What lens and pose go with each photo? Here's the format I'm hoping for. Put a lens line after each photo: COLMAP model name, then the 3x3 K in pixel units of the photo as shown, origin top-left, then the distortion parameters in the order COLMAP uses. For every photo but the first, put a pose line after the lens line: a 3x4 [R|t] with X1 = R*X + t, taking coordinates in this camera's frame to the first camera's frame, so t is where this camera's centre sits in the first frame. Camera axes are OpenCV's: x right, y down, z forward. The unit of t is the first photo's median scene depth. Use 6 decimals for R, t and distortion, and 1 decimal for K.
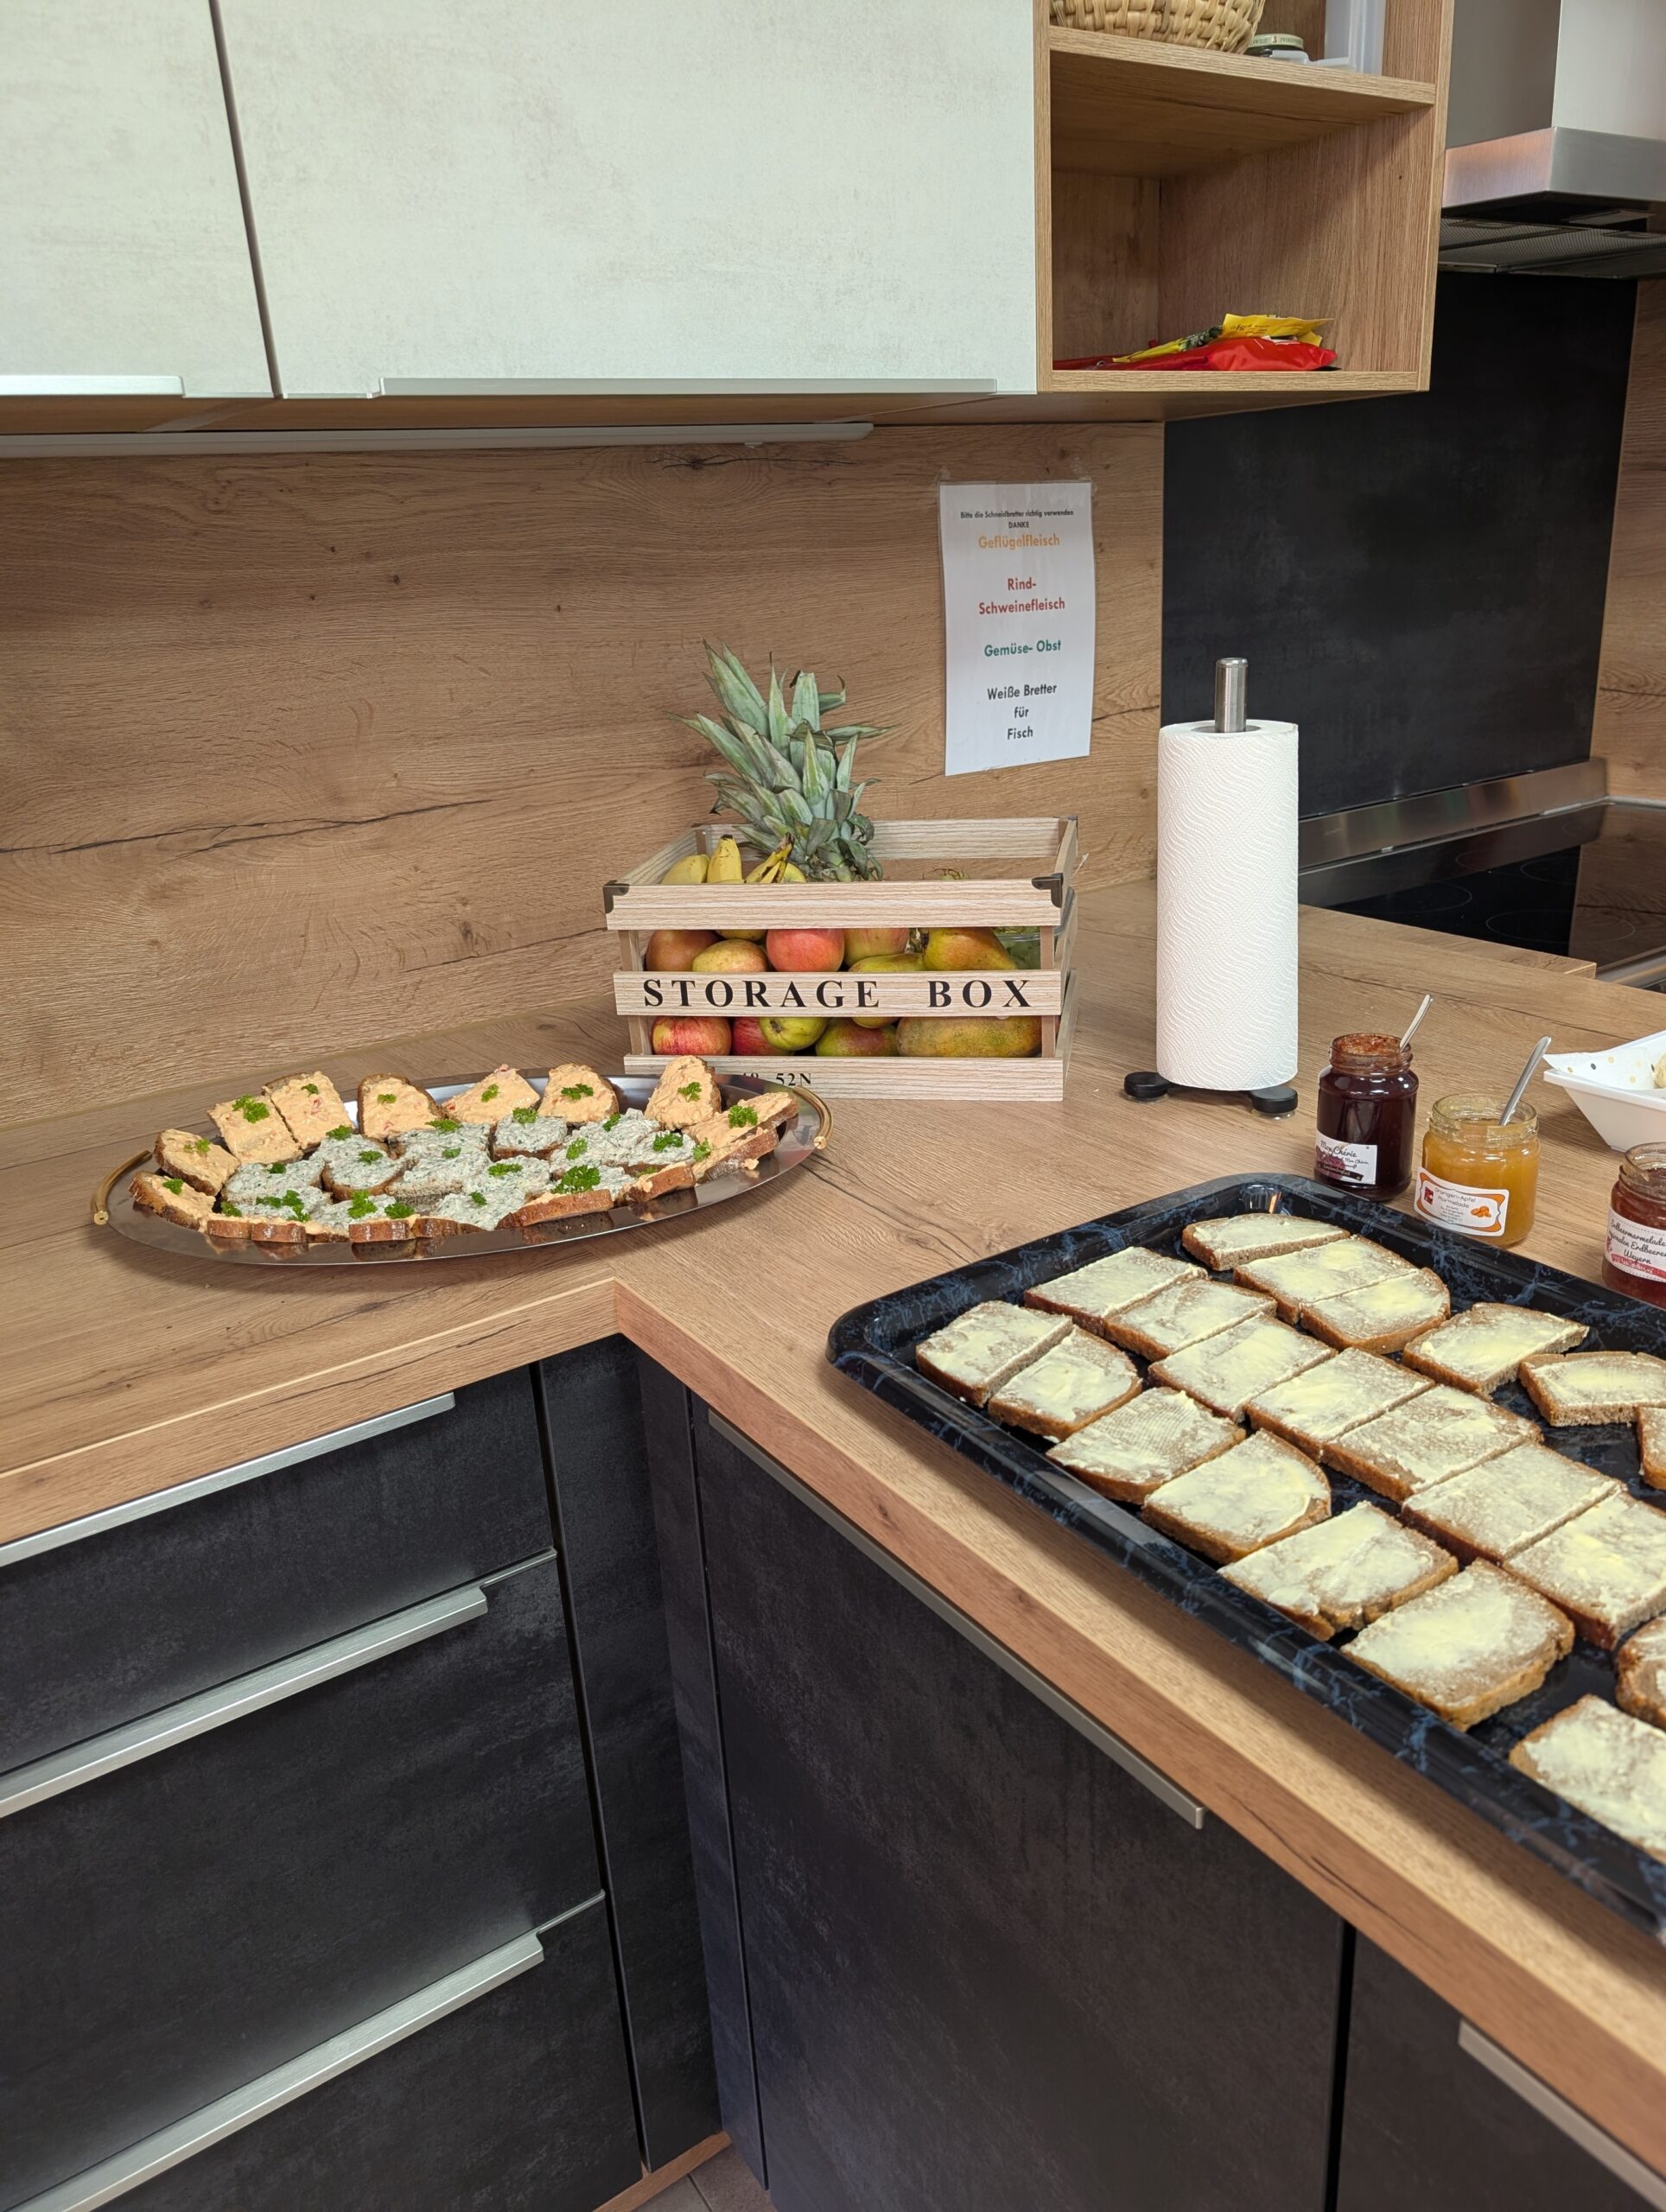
lens RADIAL K [[1605.0, 0, 833.0], [0, 1605.0, 1106.0], [0, 0, 1]] dist [0.013087, -0.011562]
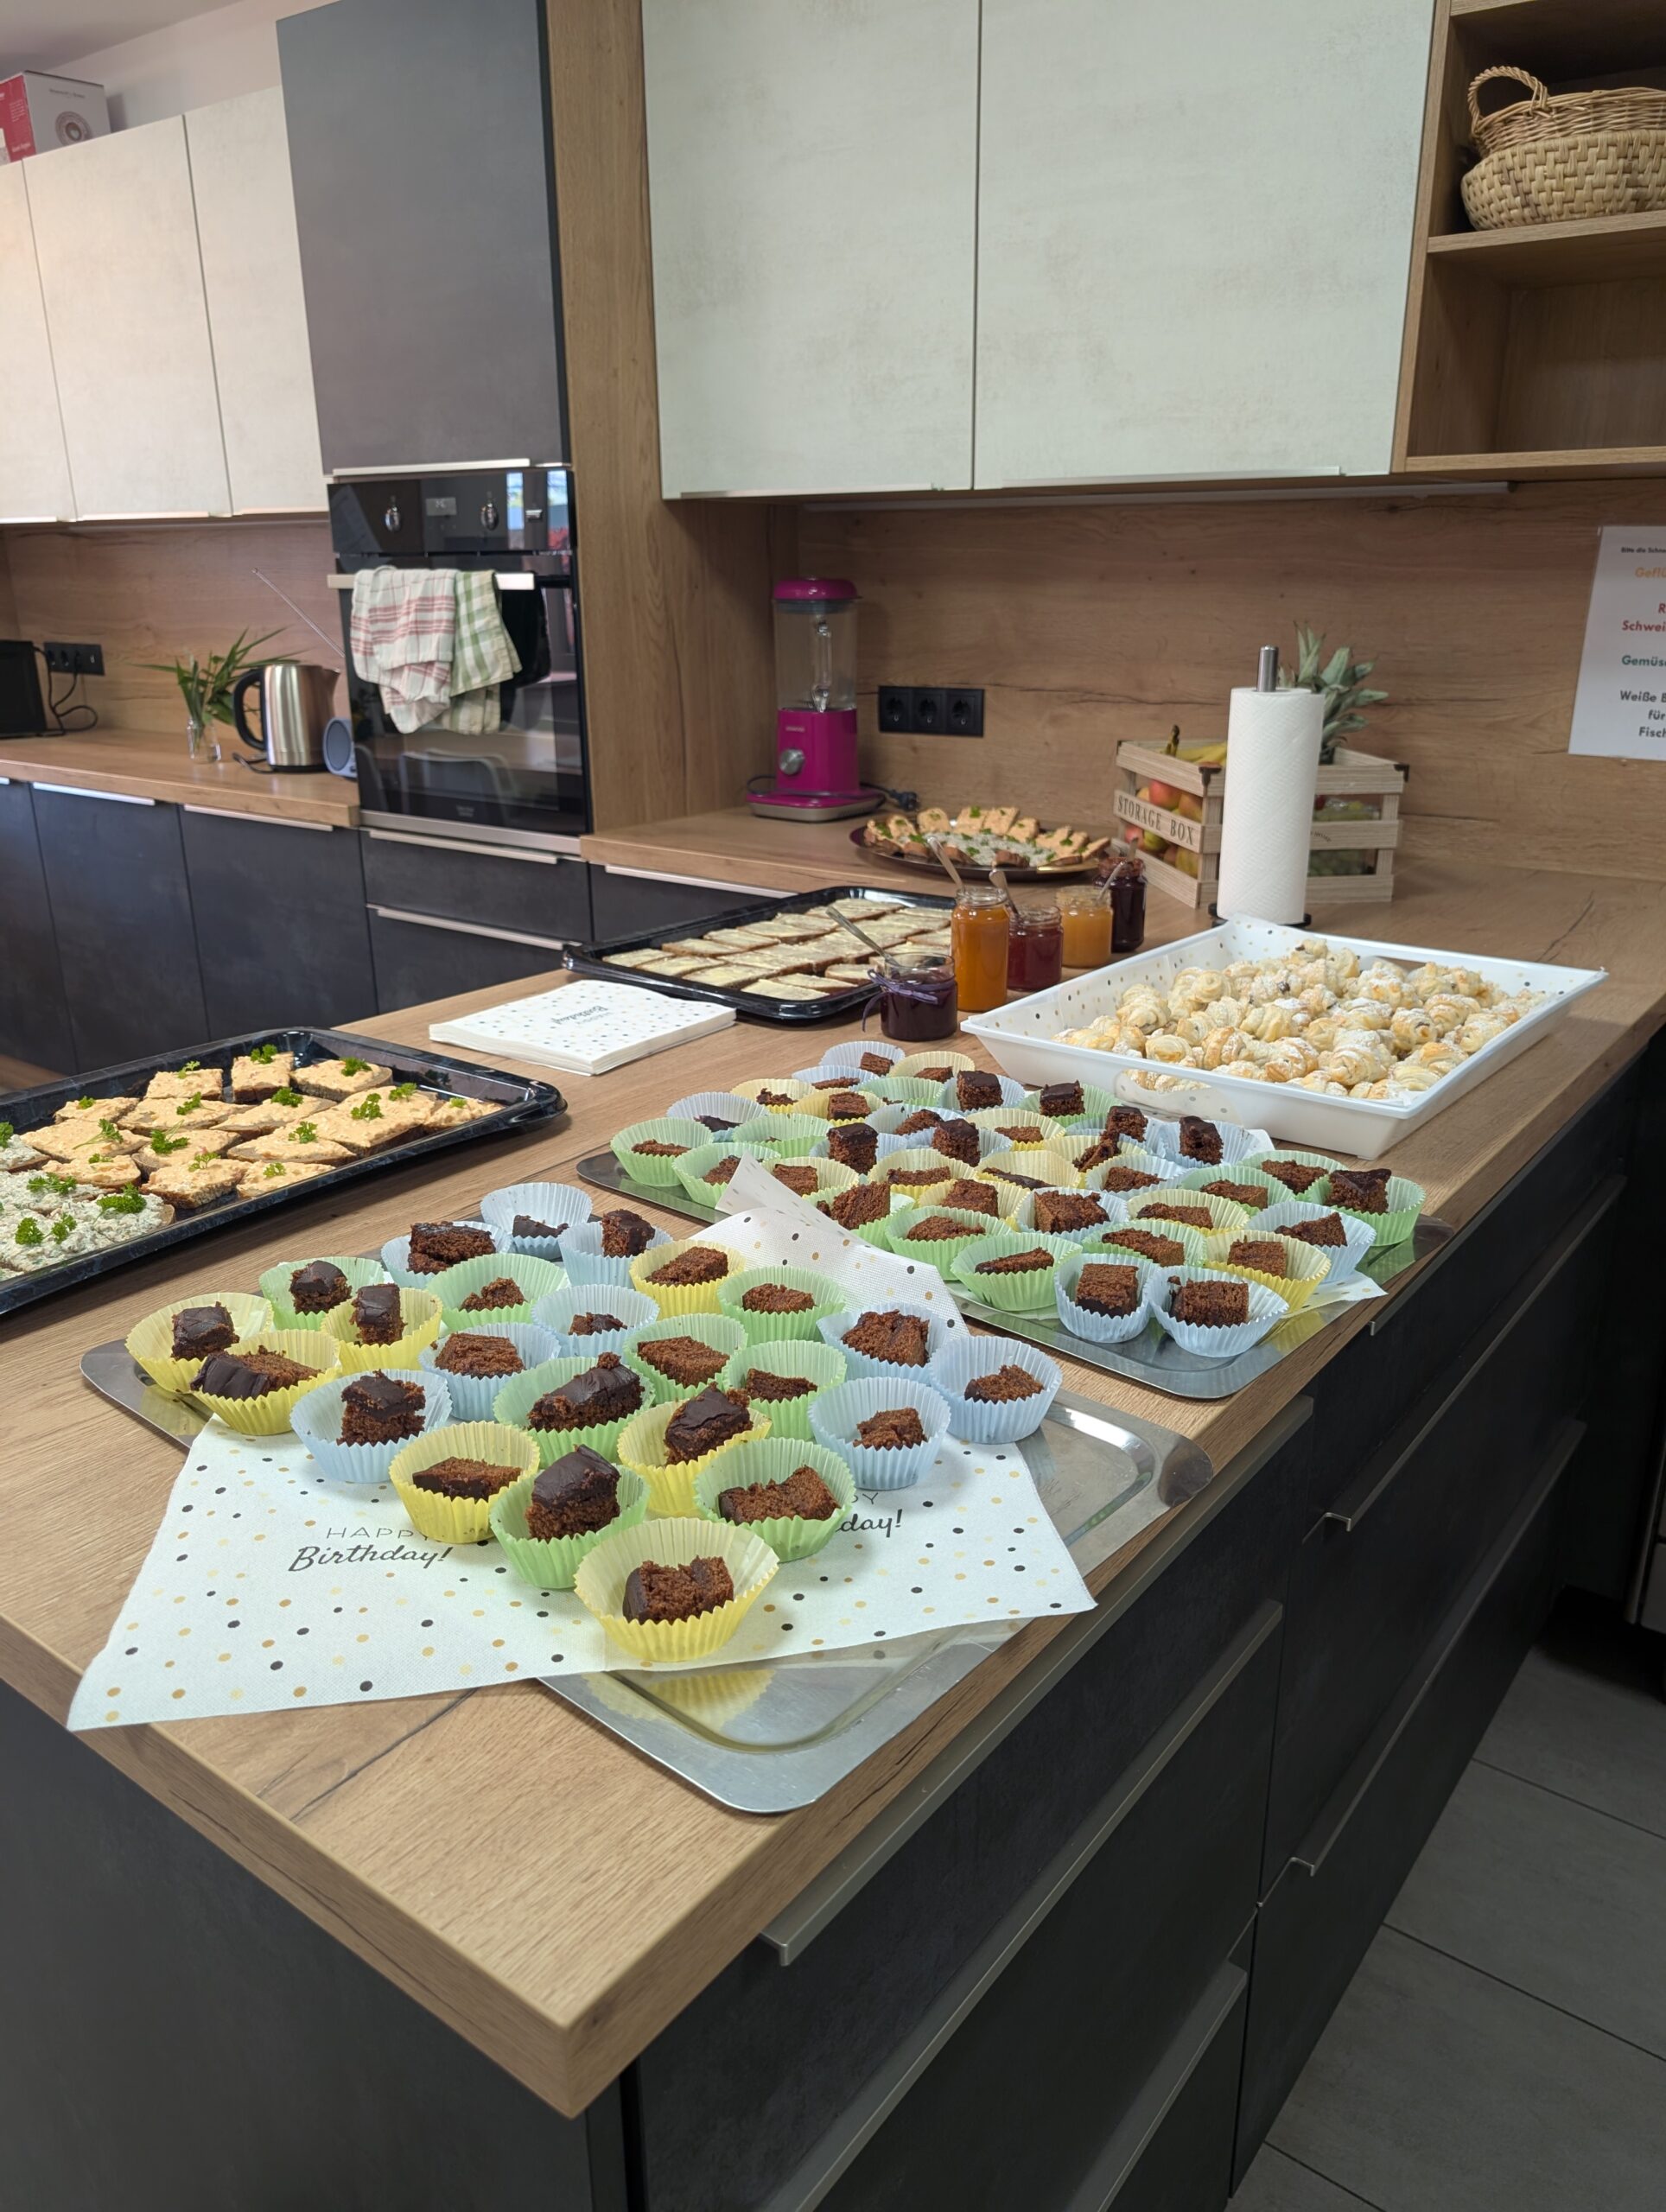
lens RADIAL K [[1605.0, 0, 833.0], [0, 1605.0, 1106.0], [0, 0, 1]] dist [0.013087, -0.011562]
pose [[0.313220, 0.349953, -0.882851, 1.419088], [-0.337233, 0.910029, 0.241082, -0.081191], [0.887788, 0.222215, 0.403056, 0.046157]]
